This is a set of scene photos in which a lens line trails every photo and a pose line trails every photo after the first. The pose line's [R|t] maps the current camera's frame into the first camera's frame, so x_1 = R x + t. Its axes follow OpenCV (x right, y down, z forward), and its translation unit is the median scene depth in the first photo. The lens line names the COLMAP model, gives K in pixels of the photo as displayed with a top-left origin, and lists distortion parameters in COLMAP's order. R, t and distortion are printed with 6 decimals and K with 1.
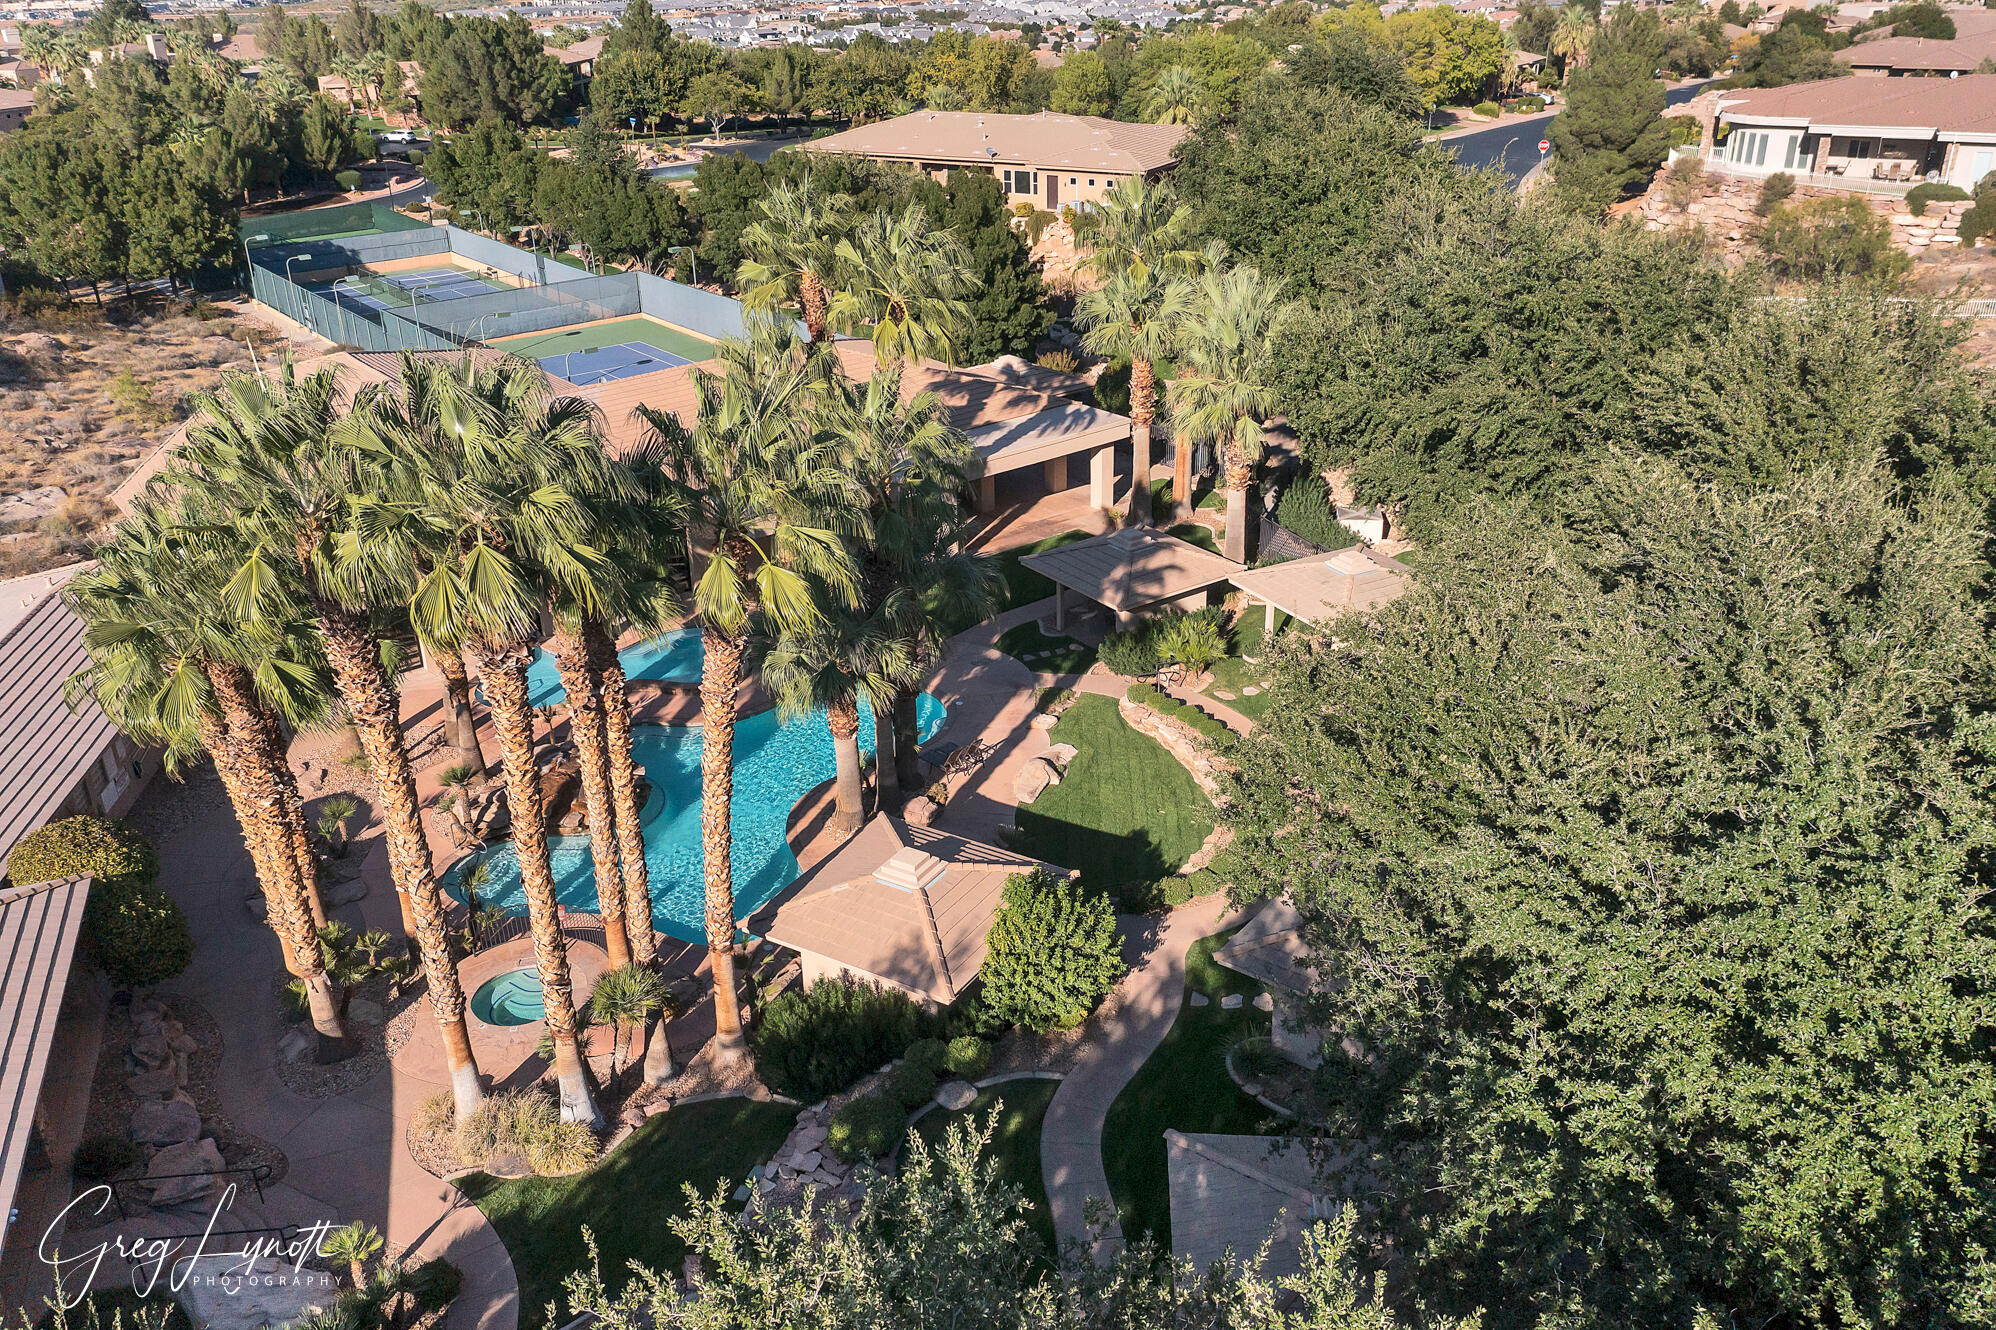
lens RADIAL K [[1573.9, 0, 996.9], [0, 1573.9, 673.1], [0, 0, 1]] dist [-0.004557, 0.008126]
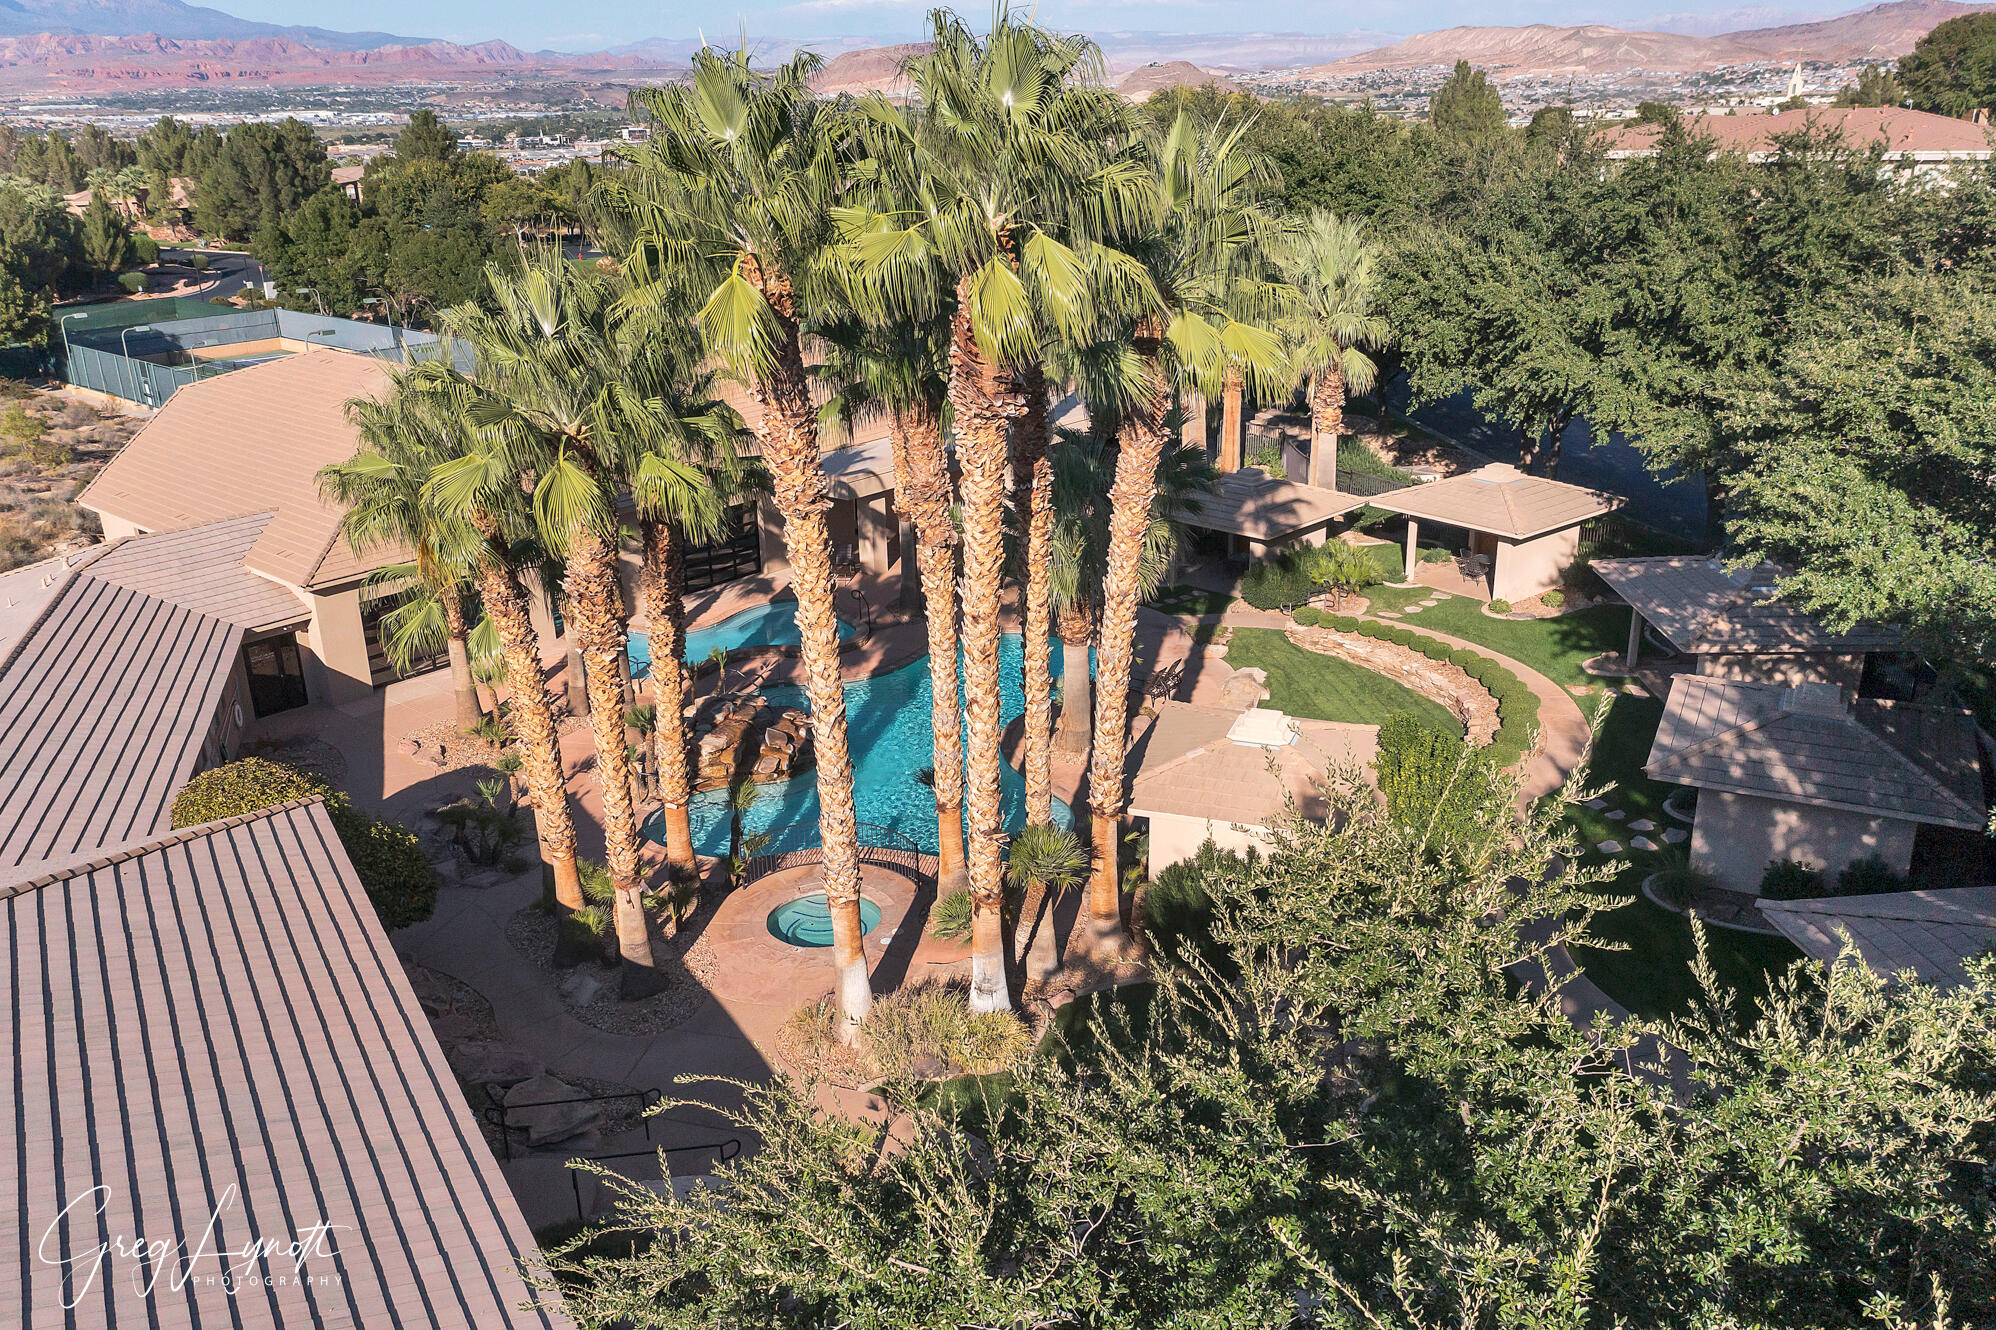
lens RADIAL K [[1573.9, 0, 988.4], [0, 1573.9, 673.0], [0, 0, 1]] dist [-0.004557, 0.008126]
pose [[0.985214, -0.062830, 0.159390, -0.182049], [0.076960, 0.993482, -0.084082, 0.080453], [-0.153068, 0.095106, 0.983629, 0.068395]]
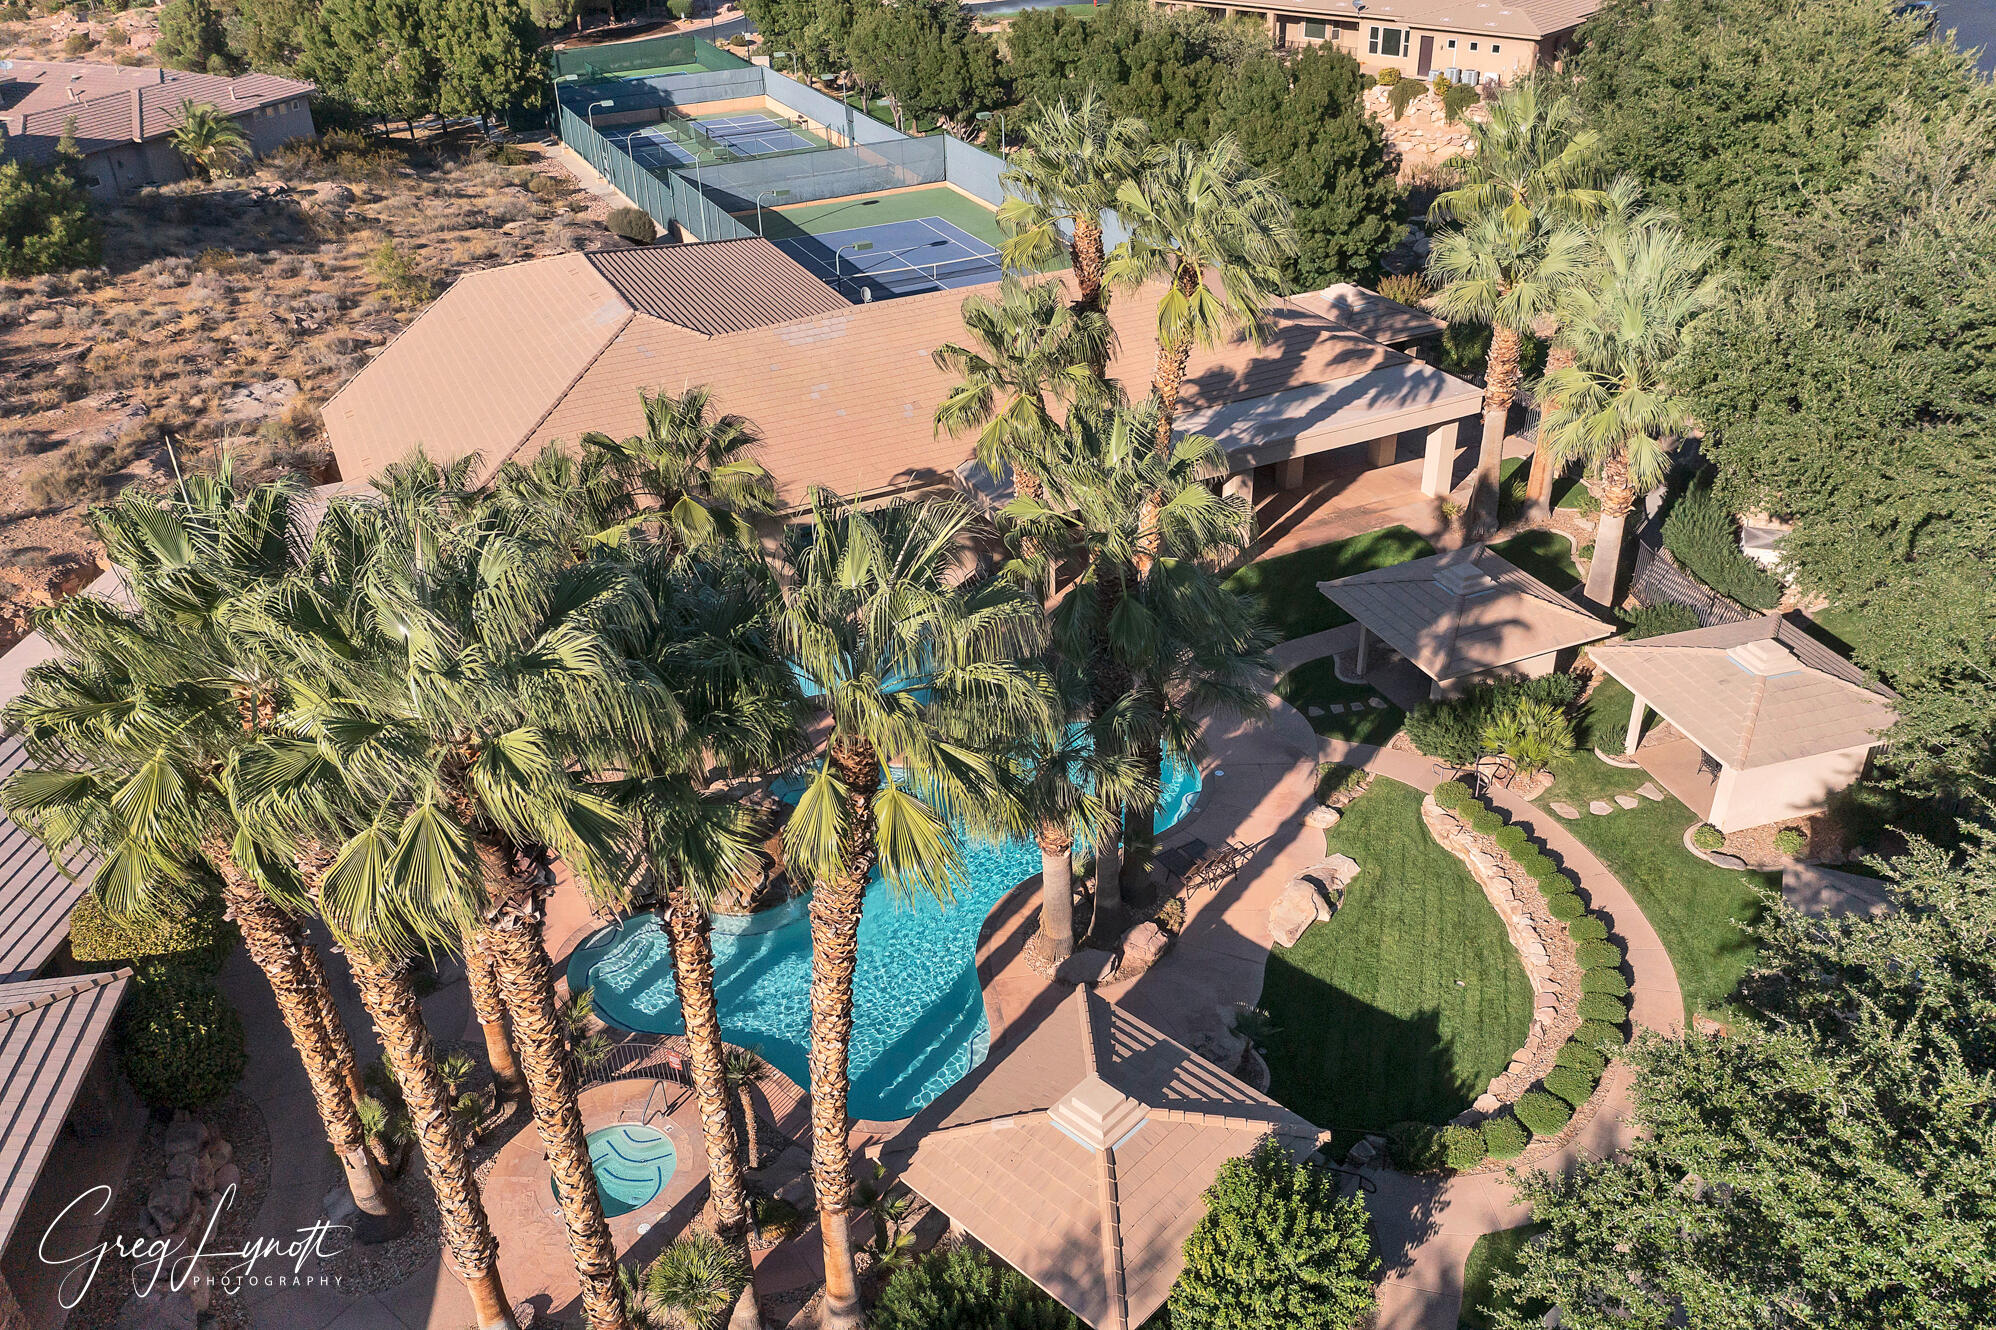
lens RADIAL K [[1573.9, 0, 1002.1], [0, 1573.9, 668.5], [0, 0, 1]] dist [-0.004557, 0.008126]
pose [[0.976658, 0.105509, -0.187101, 0.009200], [-0.085945, 0.990233, 0.109778, -0.083155], [0.196856, -0.091135, 0.976187, 0.145908]]
